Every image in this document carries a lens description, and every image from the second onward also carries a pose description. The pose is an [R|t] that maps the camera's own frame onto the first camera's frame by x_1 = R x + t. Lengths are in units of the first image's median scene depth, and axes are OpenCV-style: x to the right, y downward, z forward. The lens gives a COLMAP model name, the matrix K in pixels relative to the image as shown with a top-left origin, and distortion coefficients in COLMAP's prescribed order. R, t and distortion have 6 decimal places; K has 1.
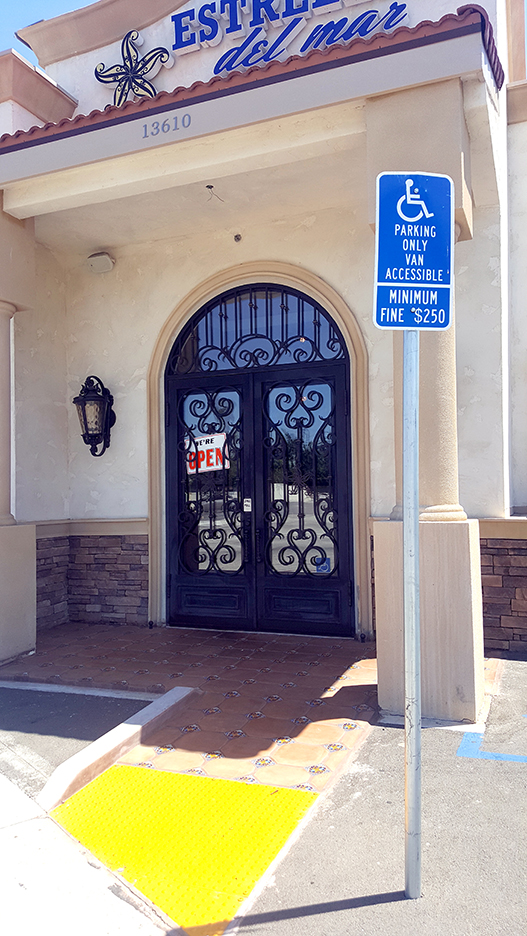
lens RADIAL K [[716.7, 0, 262.7], [0, 716.7, 470.1], [0, 0, 1]] dist [0.002654, -0.001541]
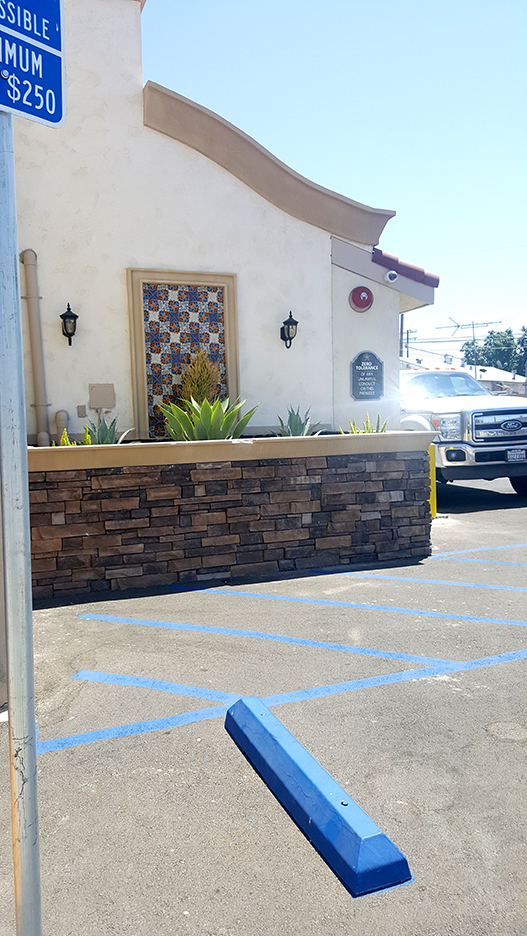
lens RADIAL K [[716.7, 0, 263.6], [0, 716.7, 466.5], [0, 0, 1]] dist [0.002654, -0.001541]
pose [[0.735354, -0.062474, 0.674798, -0.039993], [0.000191, 0.995761, 0.091981, 0.031337], [-0.677684, -0.067510, 0.732248, 0.426287]]
